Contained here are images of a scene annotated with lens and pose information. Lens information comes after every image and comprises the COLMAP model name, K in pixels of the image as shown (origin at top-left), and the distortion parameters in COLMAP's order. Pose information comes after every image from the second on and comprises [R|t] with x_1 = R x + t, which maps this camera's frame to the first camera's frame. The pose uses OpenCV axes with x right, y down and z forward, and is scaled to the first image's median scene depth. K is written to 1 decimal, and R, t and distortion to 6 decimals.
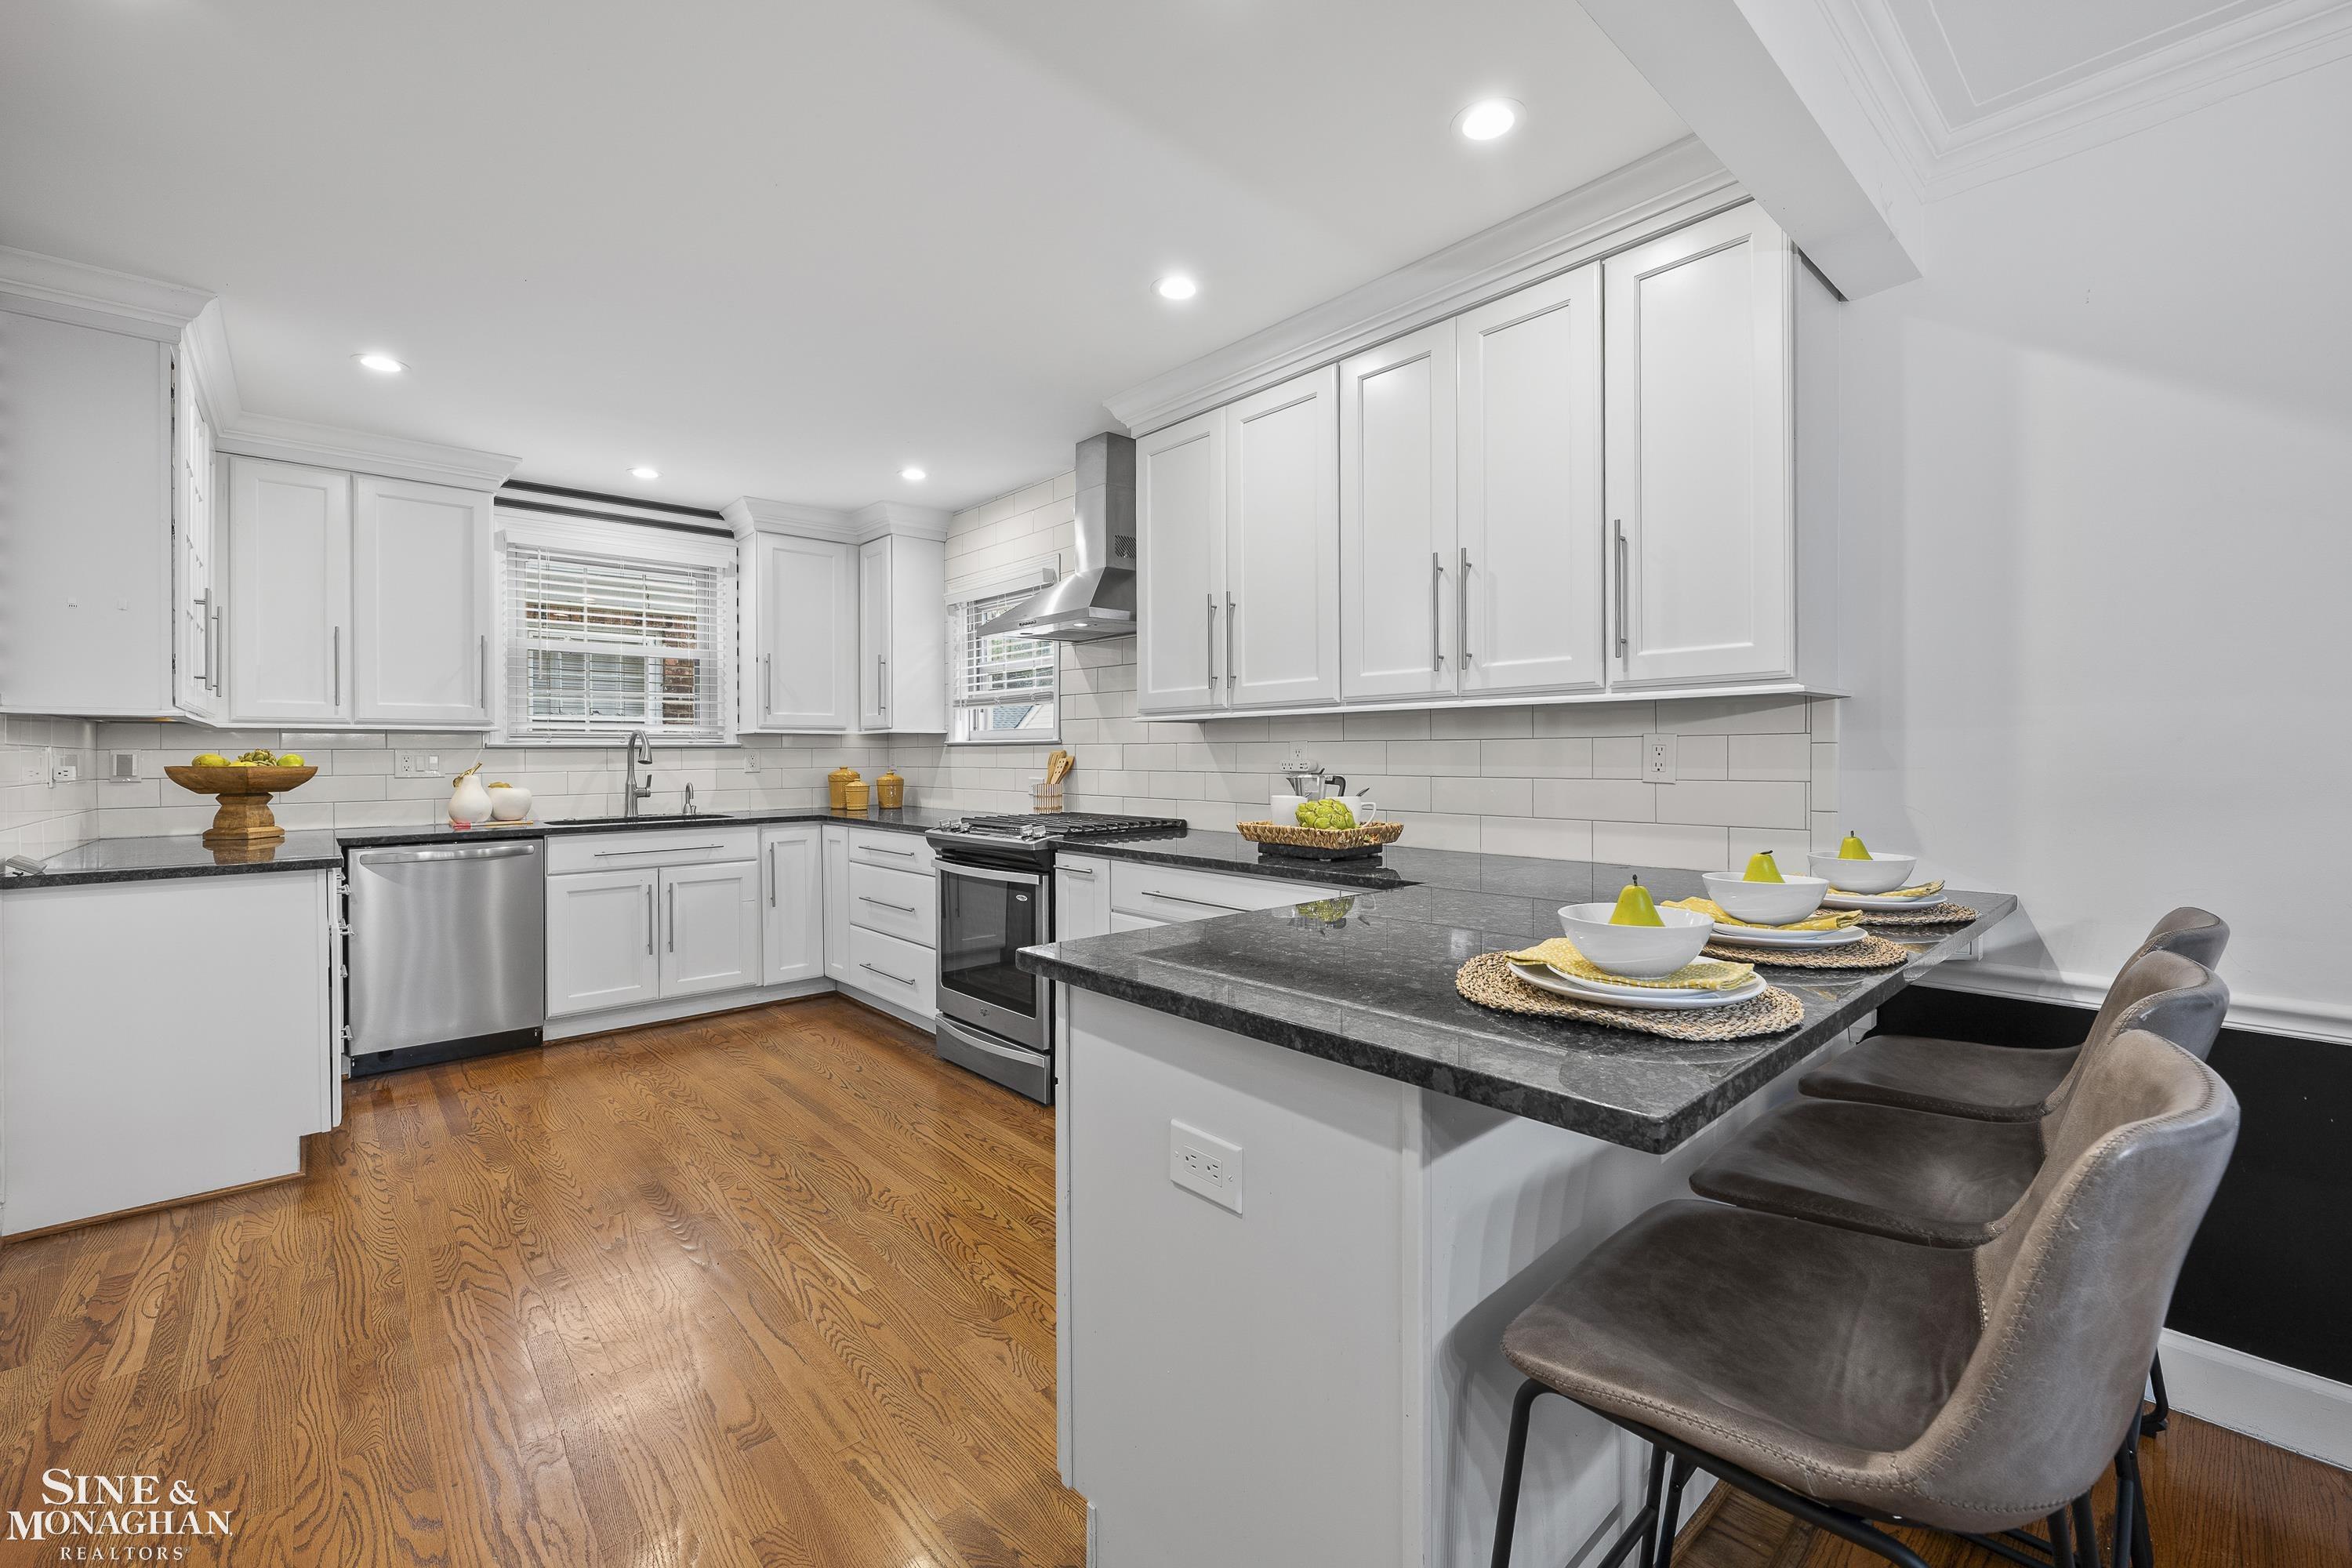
lens RADIAL K [[957.6, 0, 1187.0], [0, 957.6, 756.3], [0, 0, 1]] dist [-0.000812, -0.000383]
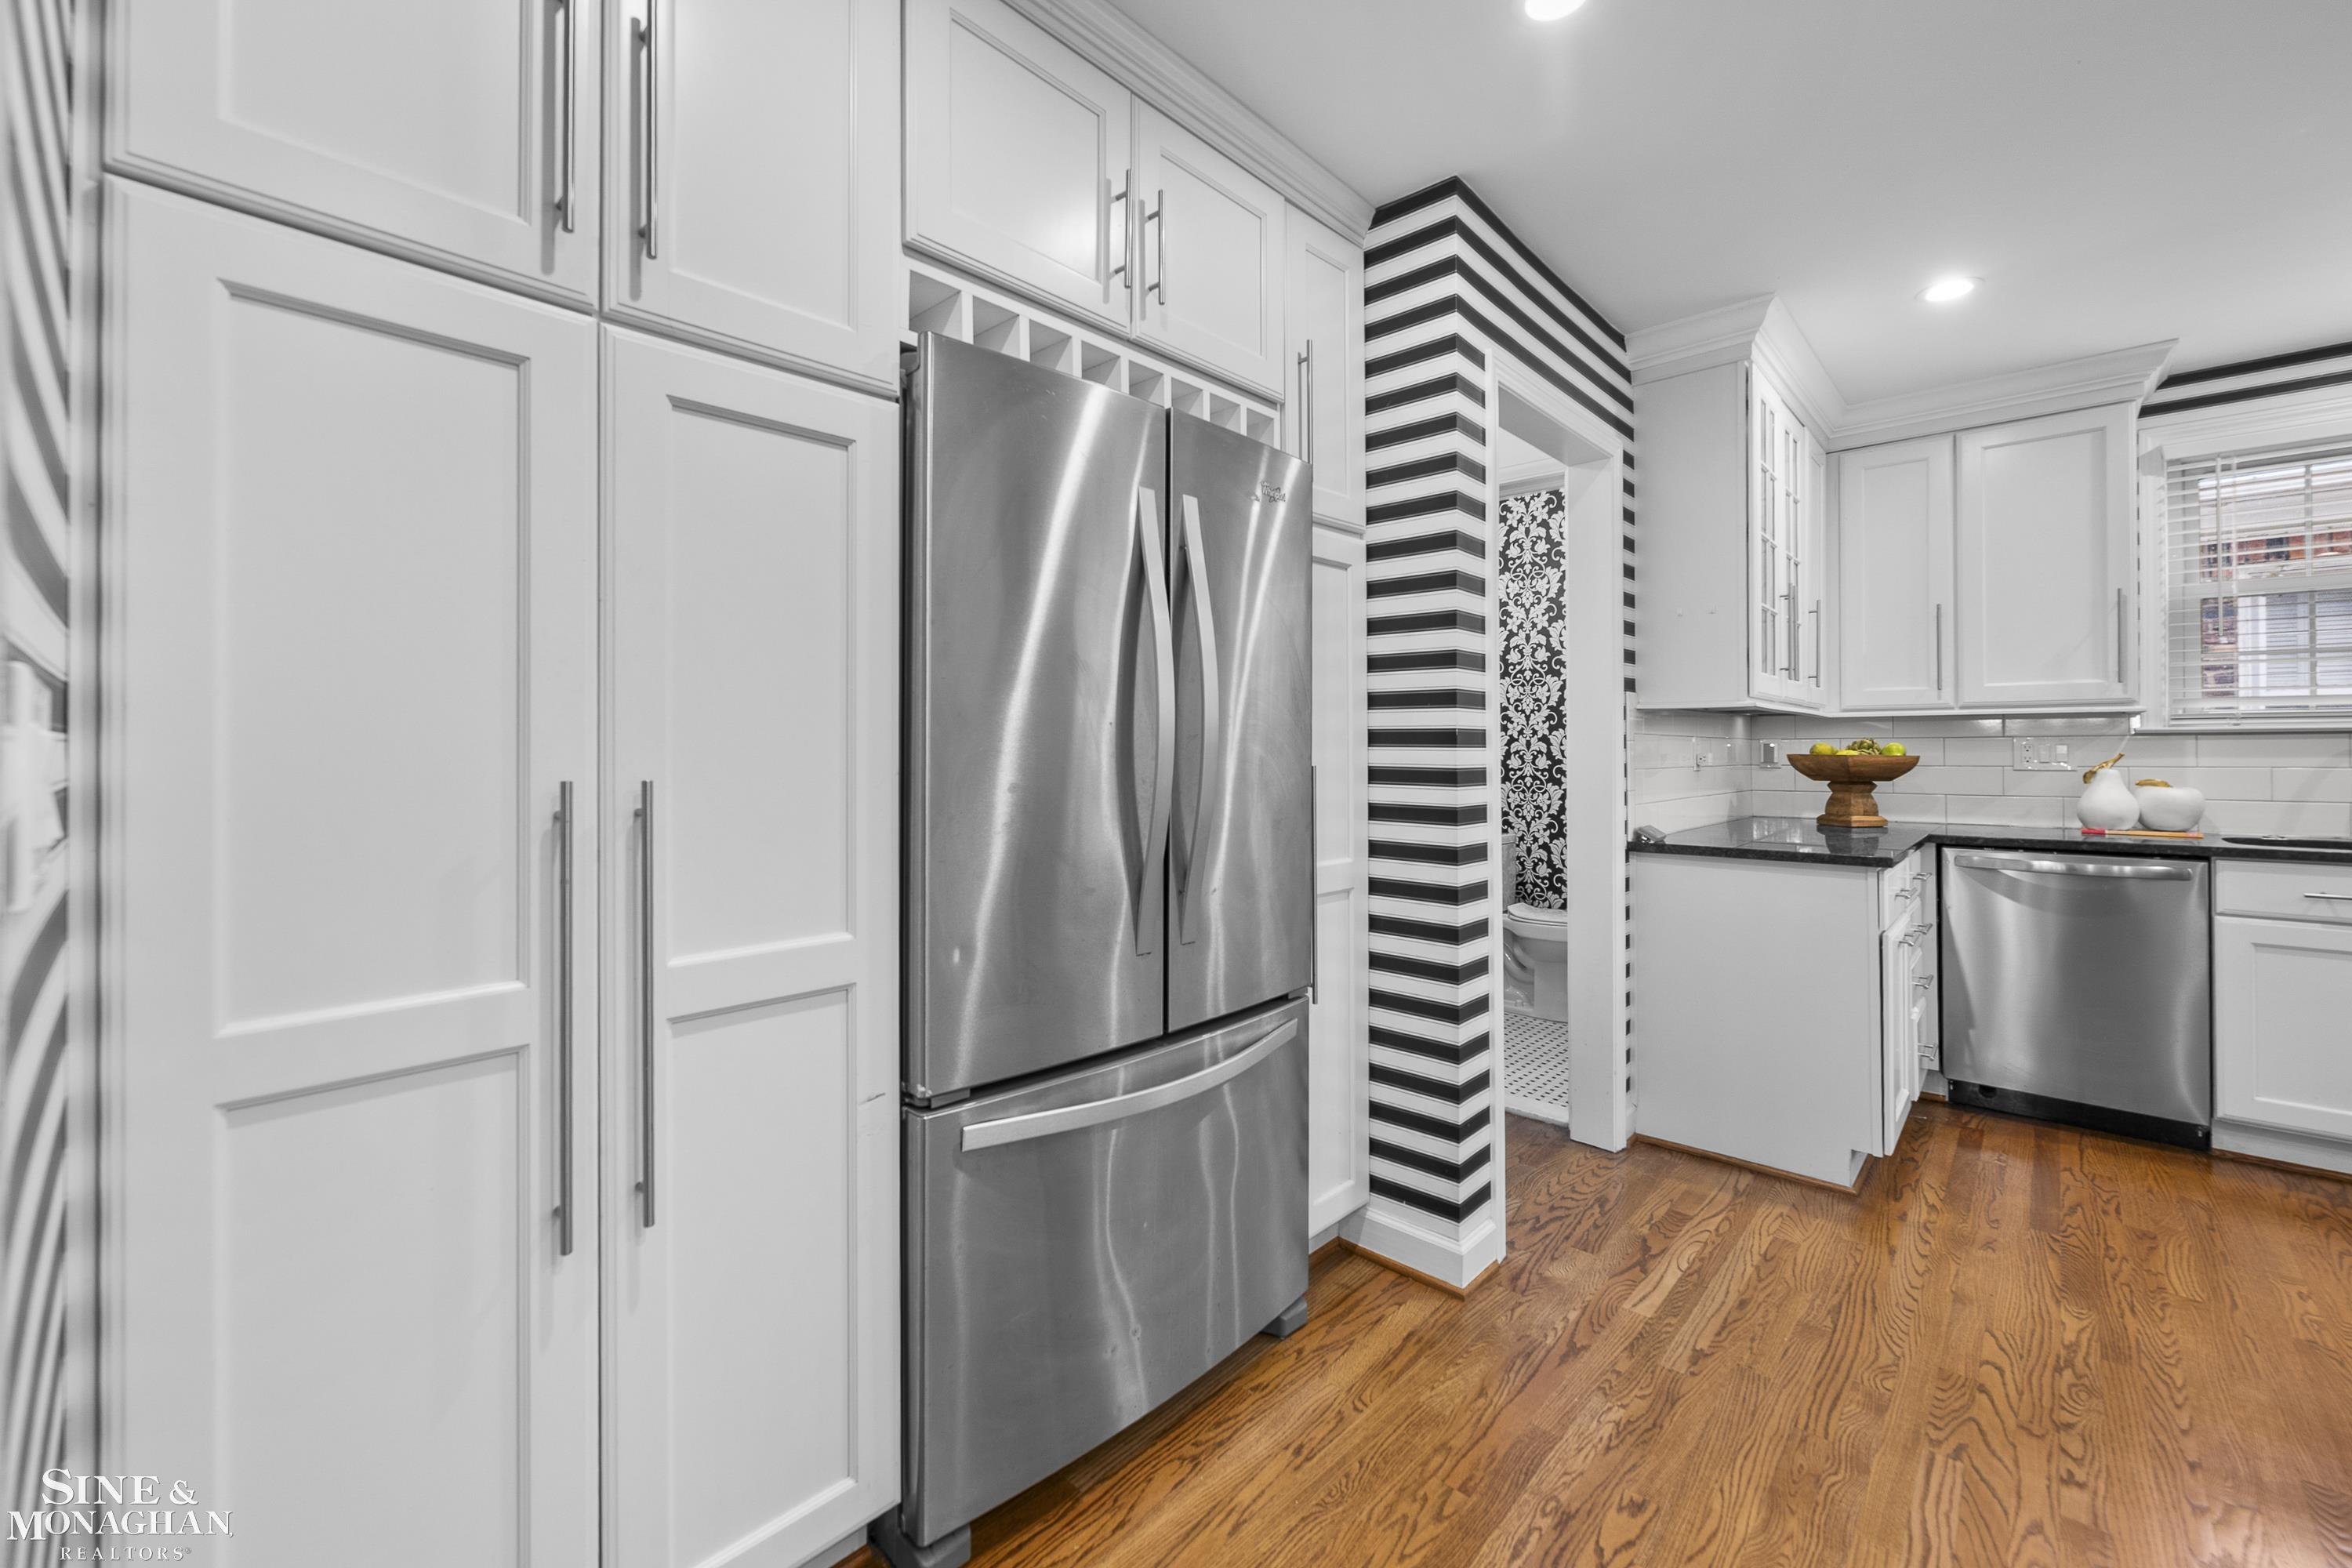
lens RADIAL K [[954.1, 0, 1175.6], [0, 954.1, 742.1], [0, 0, 1]] dist [-0.000163, 0.000165]
pose [[0.085960, -0.004317, -0.996289, -0.039199], [-0.001058, 0.999990, -0.004424, 0.002288], [0.996298, 0.001434, 0.085955, 0.197268]]
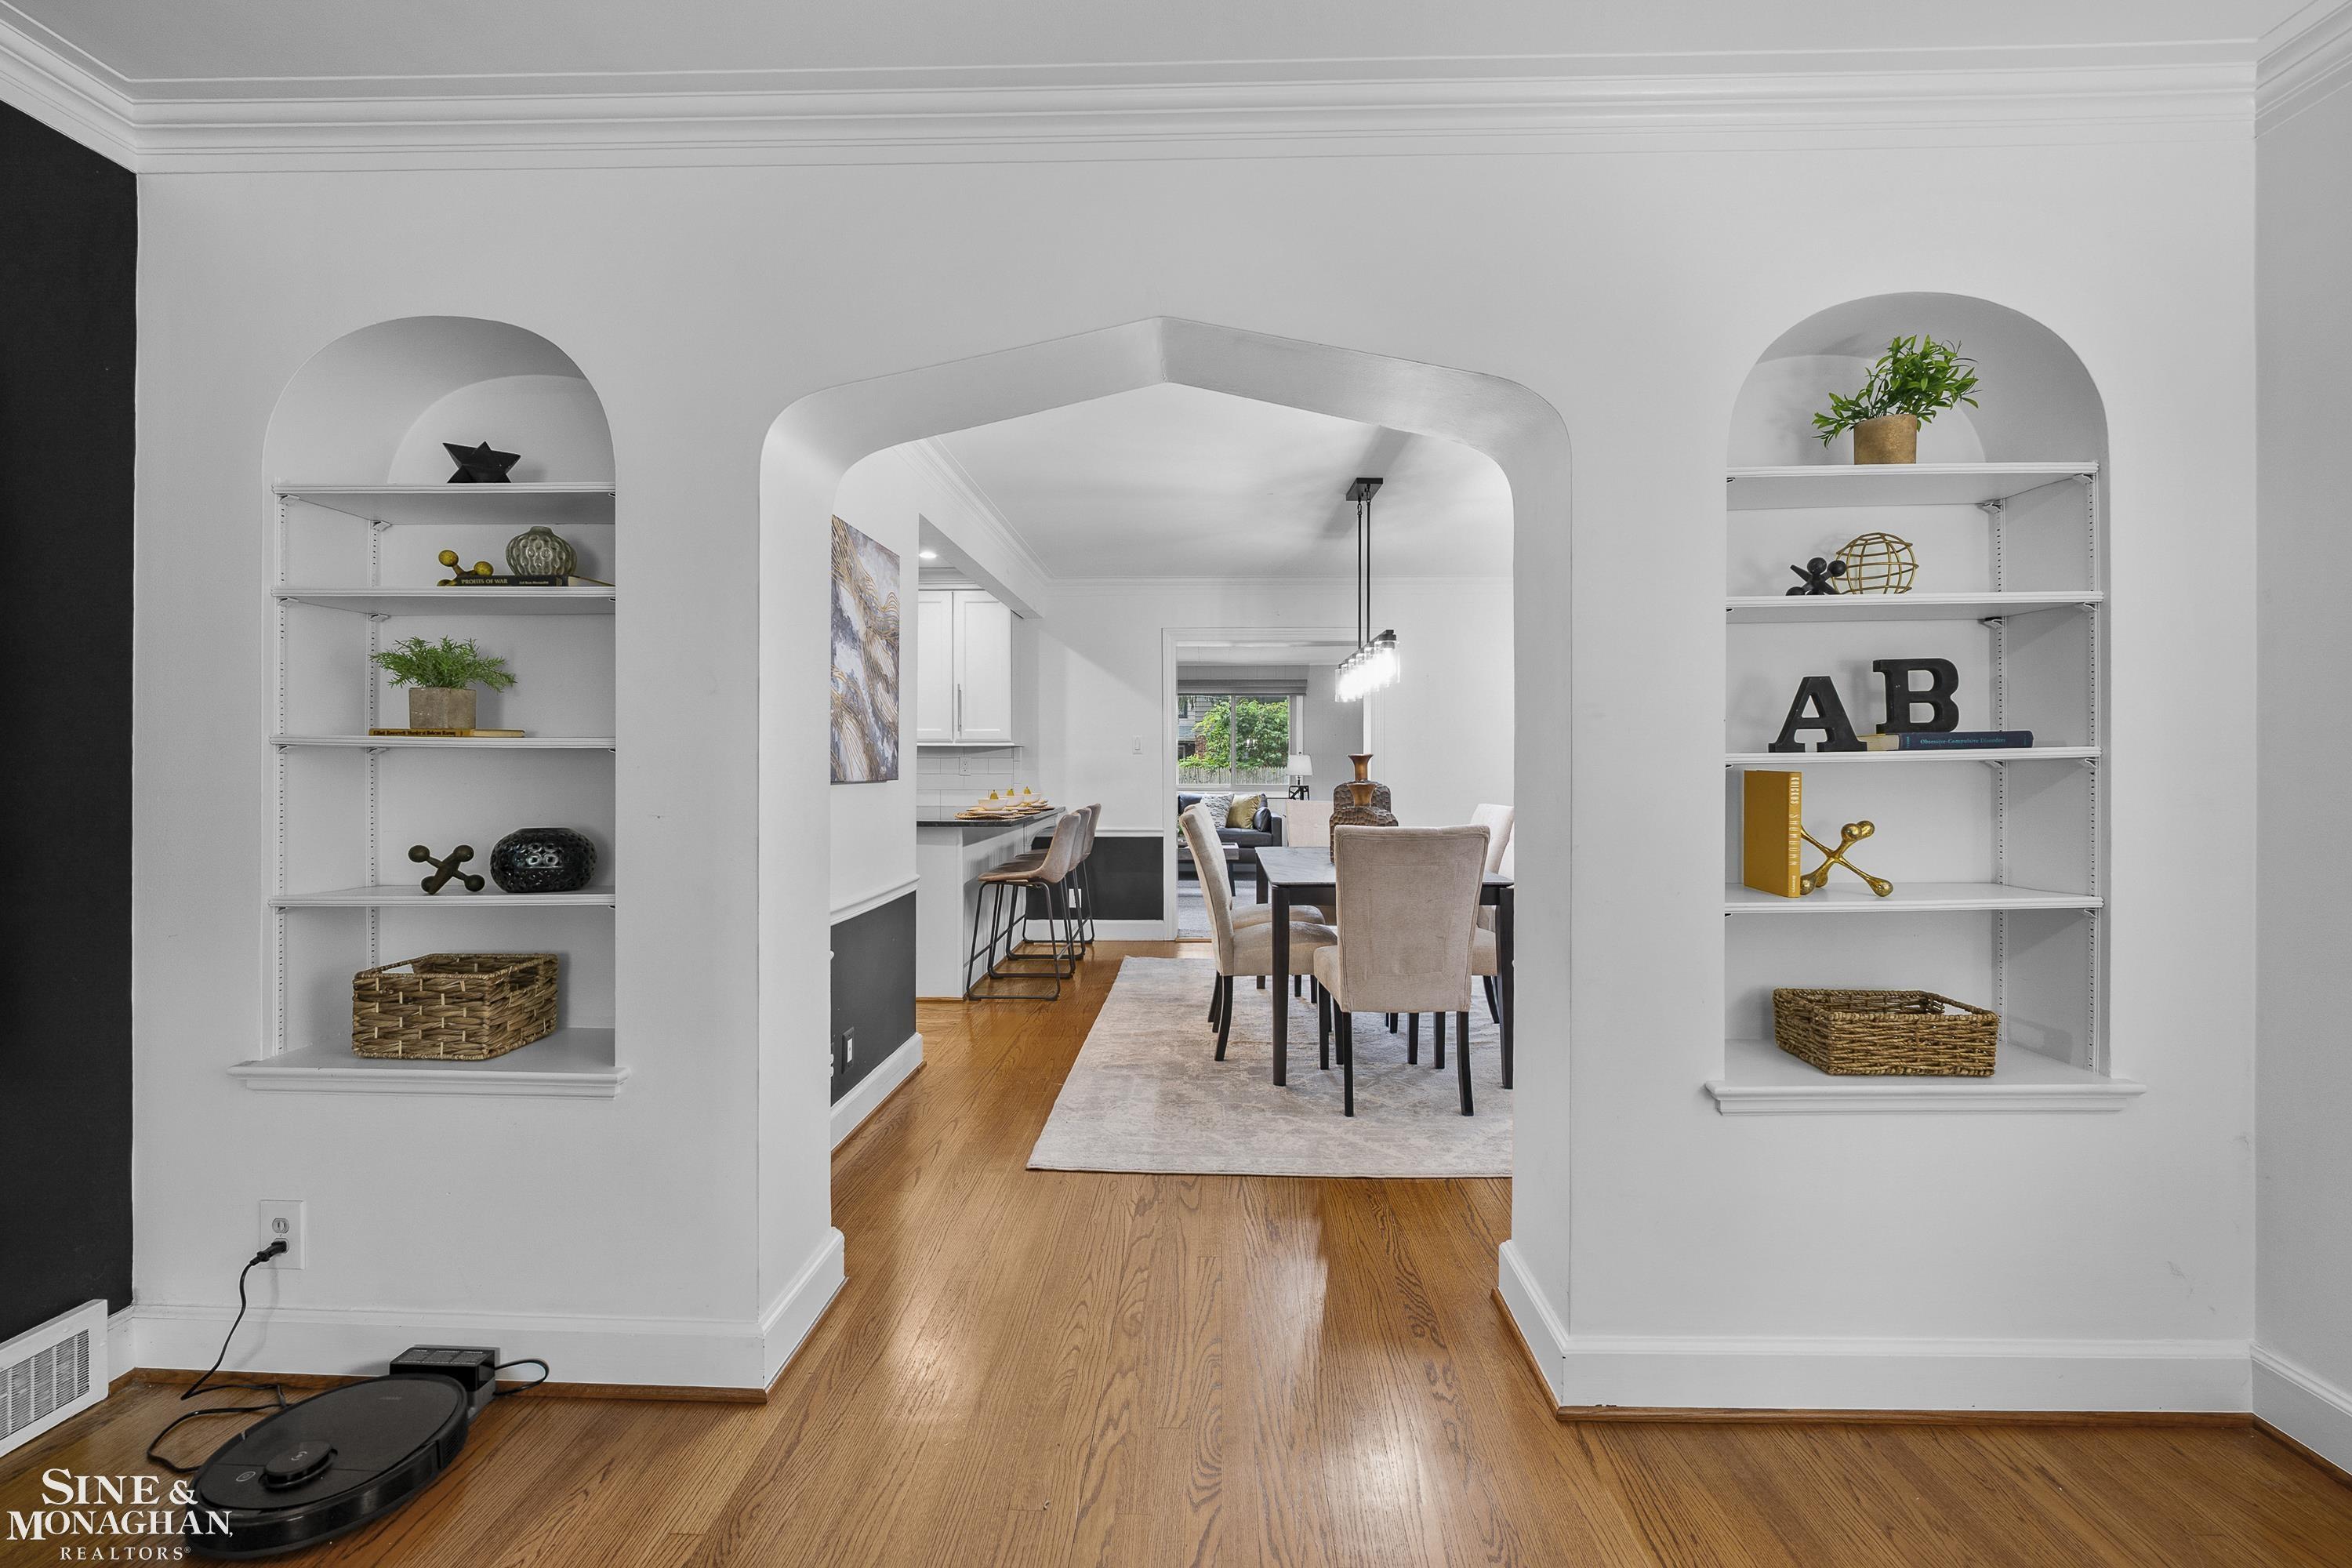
lens RADIAL K [[956.0, 0, 1181.3], [0, 956.0, 768.3], [0, 0, 1]] dist [-0.000386, -0.000104]
pose [[0.694971, 0.003762, 0.719028, -0.692286], [-0.003477, 0.999992, -0.001872, 0.007058], [-0.719029, -0.001199, 0.694979, -0.891659]]
